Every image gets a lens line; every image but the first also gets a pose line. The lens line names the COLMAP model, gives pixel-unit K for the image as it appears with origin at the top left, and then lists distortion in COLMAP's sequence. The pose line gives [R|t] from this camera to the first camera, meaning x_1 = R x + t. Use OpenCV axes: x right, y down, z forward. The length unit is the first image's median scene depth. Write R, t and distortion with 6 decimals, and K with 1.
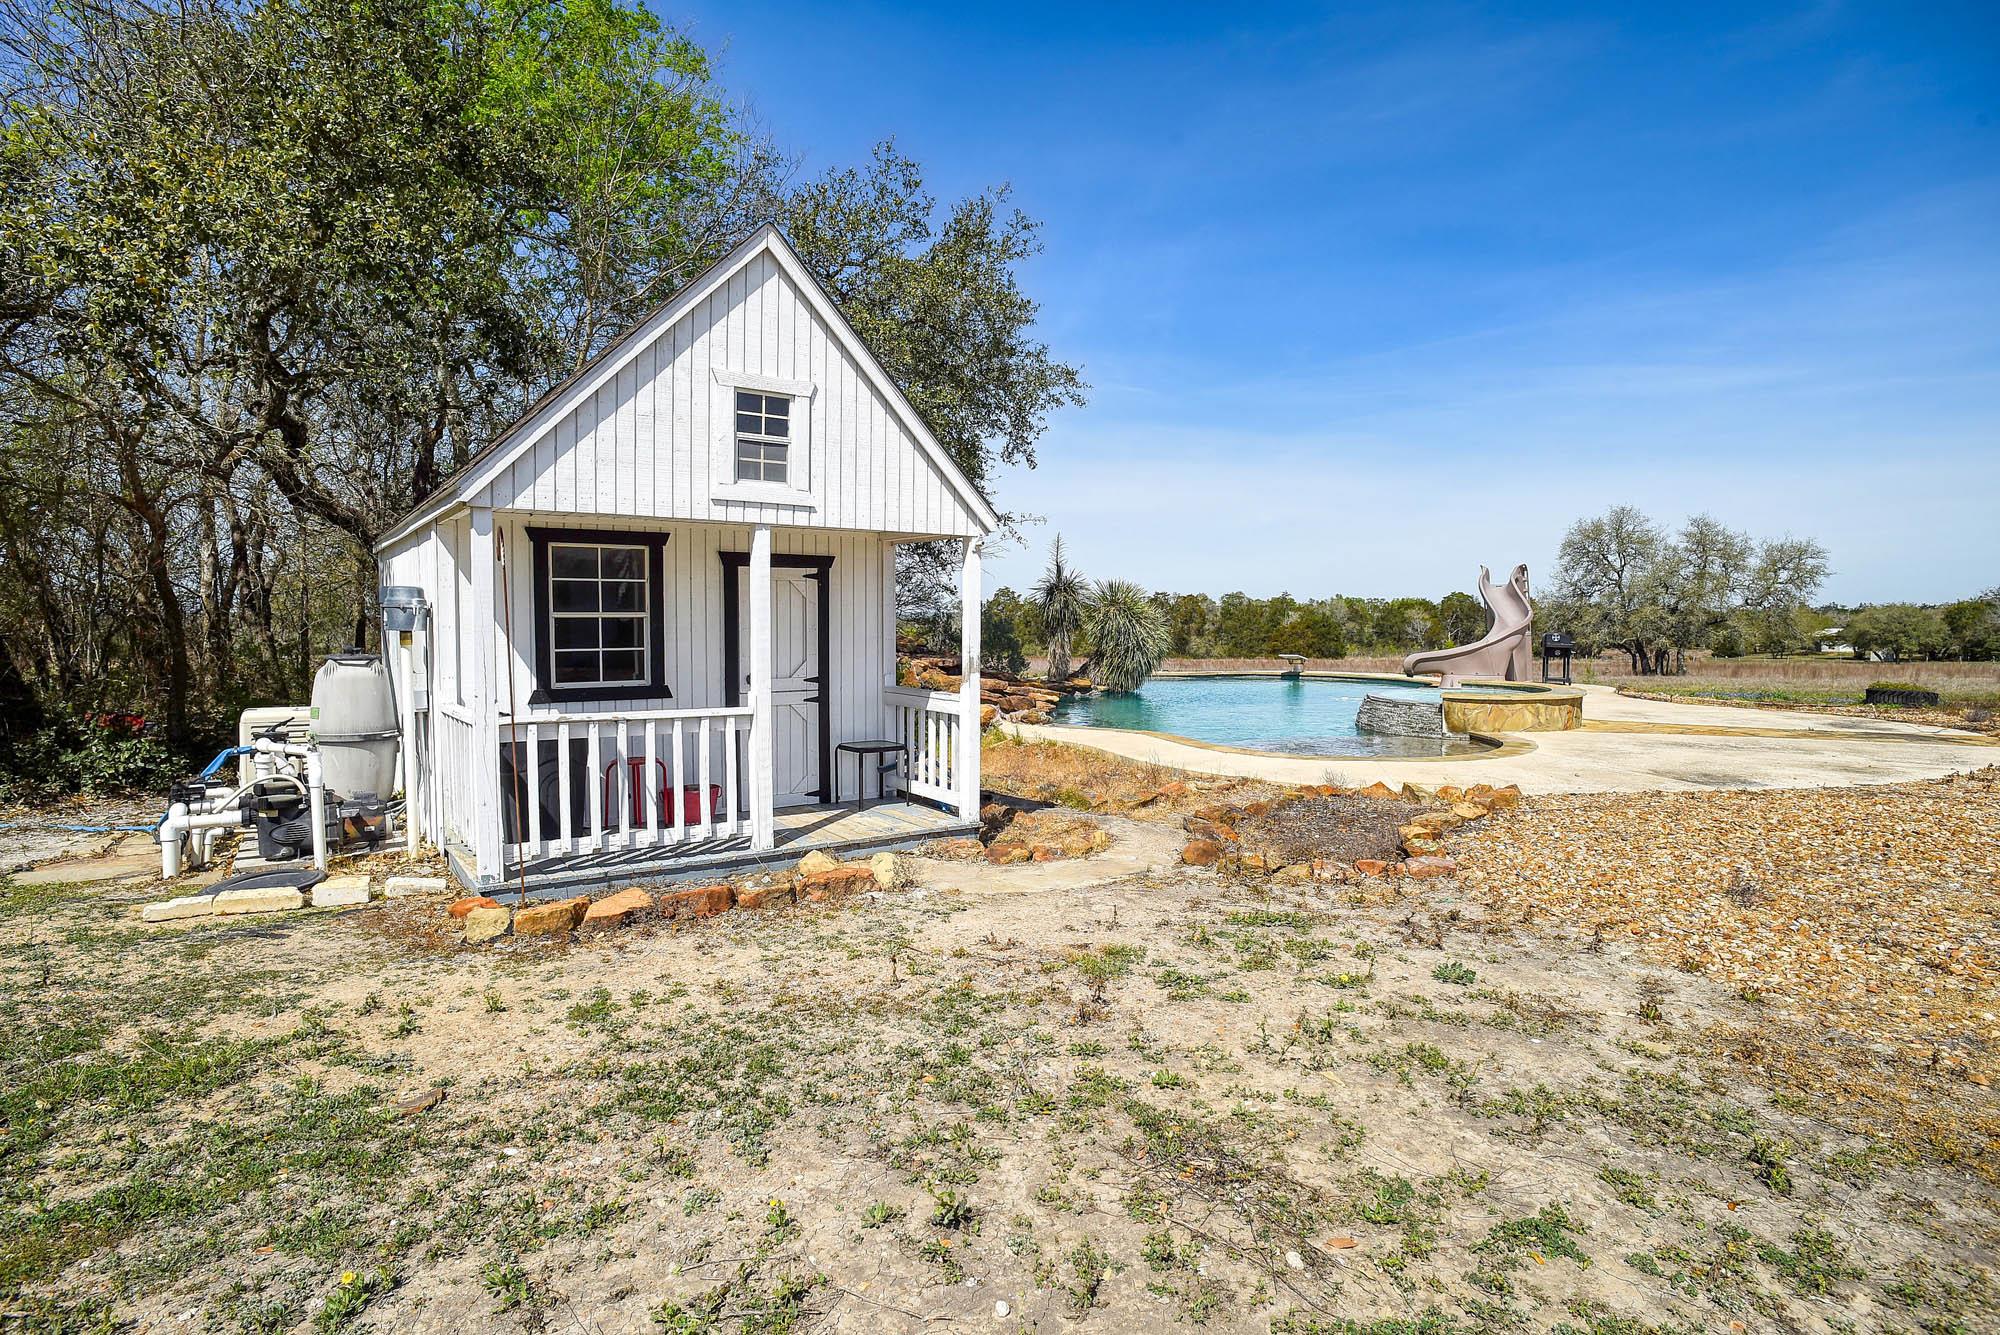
lens RADIAL K [[1045.5, 0, 1000.0], [0, 1045.5, 667.5], [0, 0, 1]] dist [-0.001799, 0.000009]
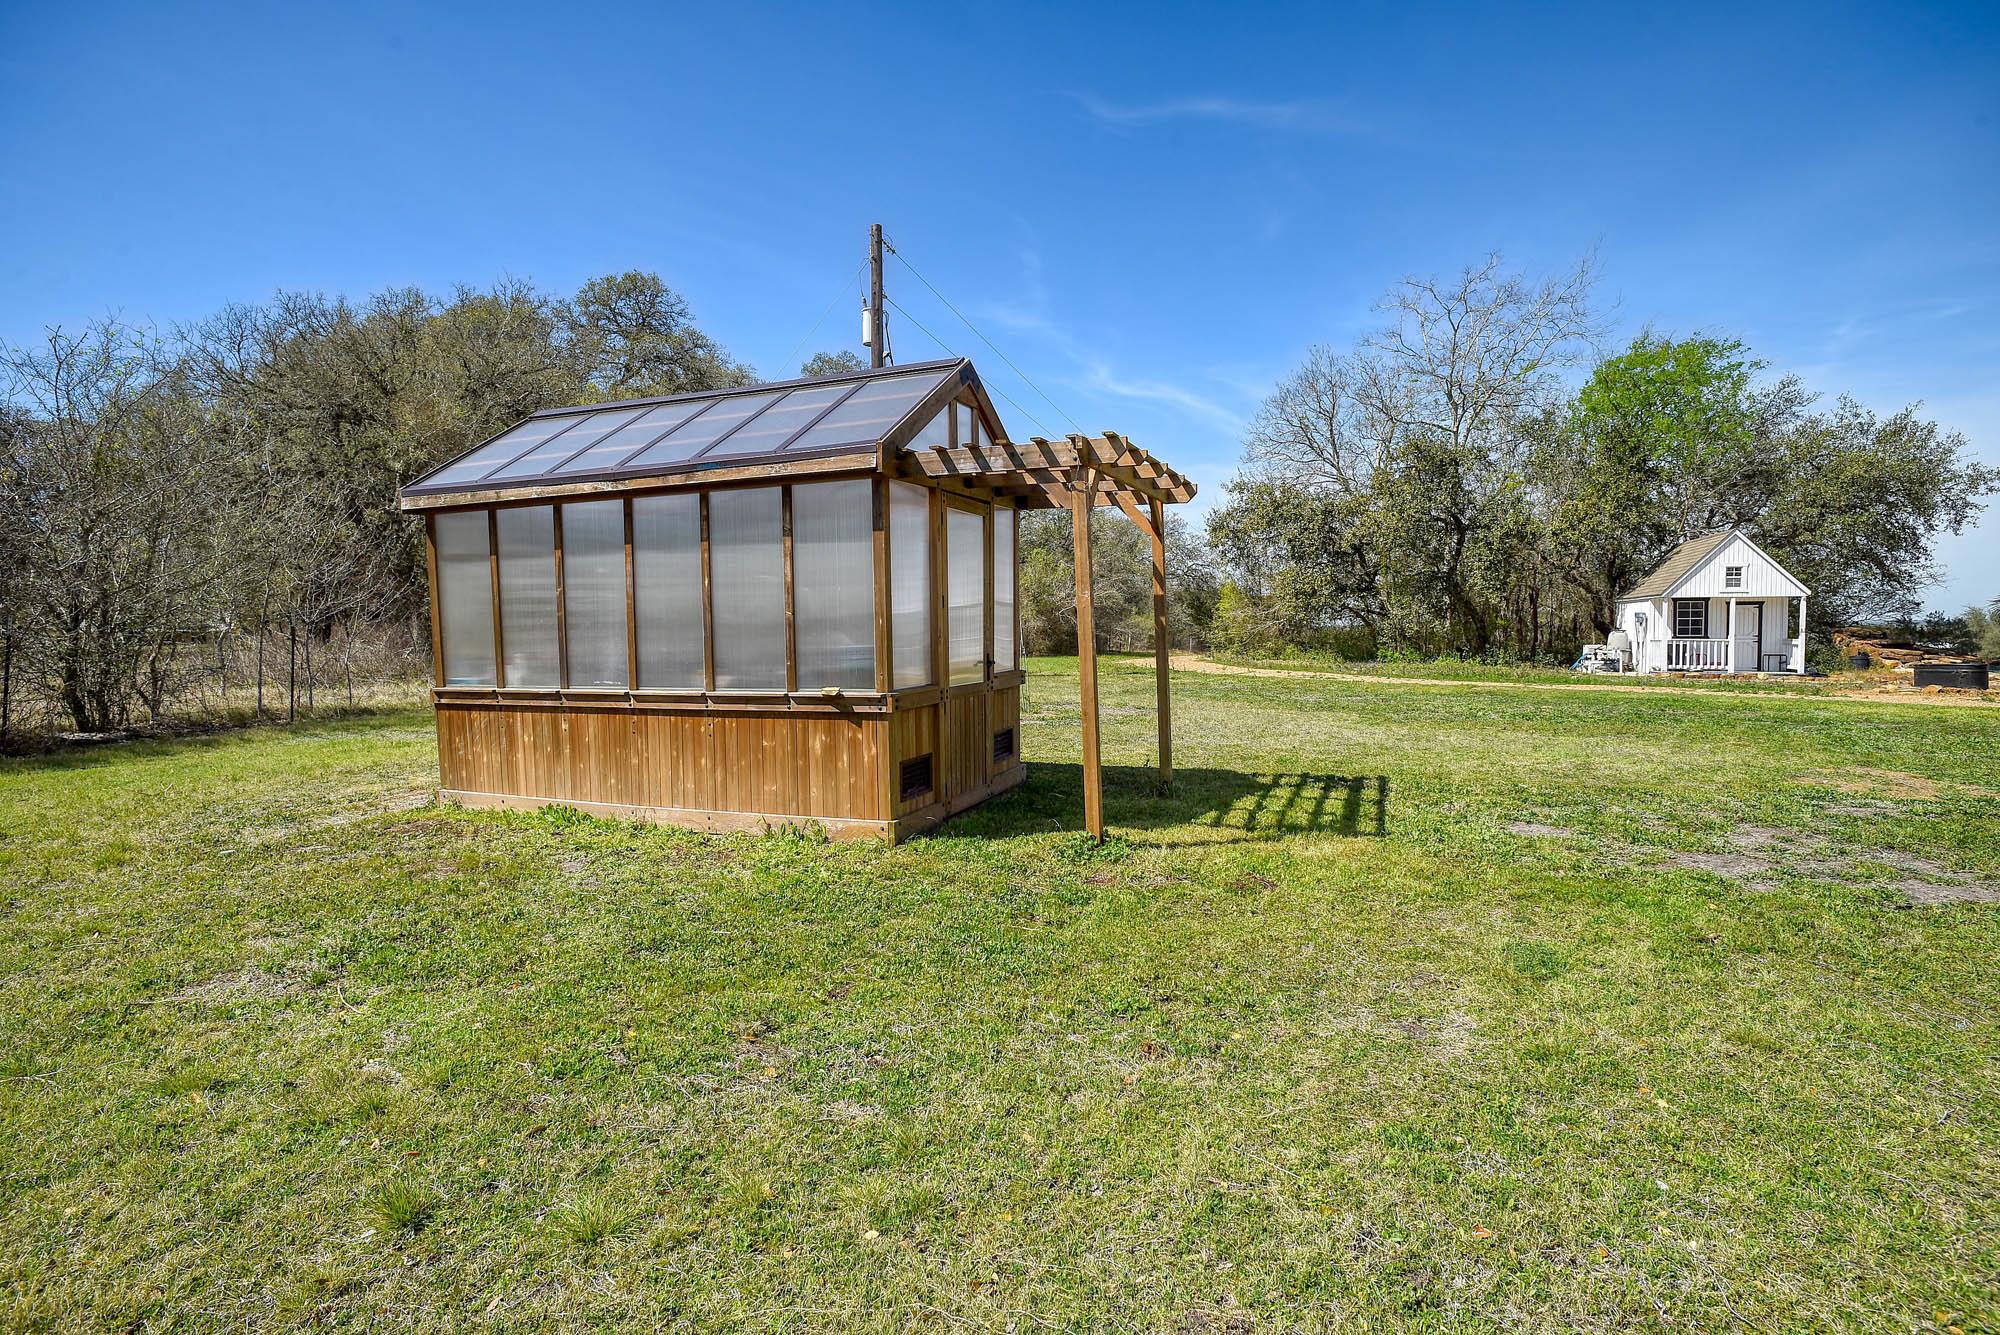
lens RADIAL K [[1045.5, 0, 1000.0], [0, 1045.5, 667.5], [0, 0, 1]] dist [-0.001799, 0.000009]
pose [[0.585826, 0.022831, -0.810115, 1.487955], [-0.029918, 0.999531, 0.006535, 0.214146], [0.809884, 0.020409, 0.586235, -3.943099]]
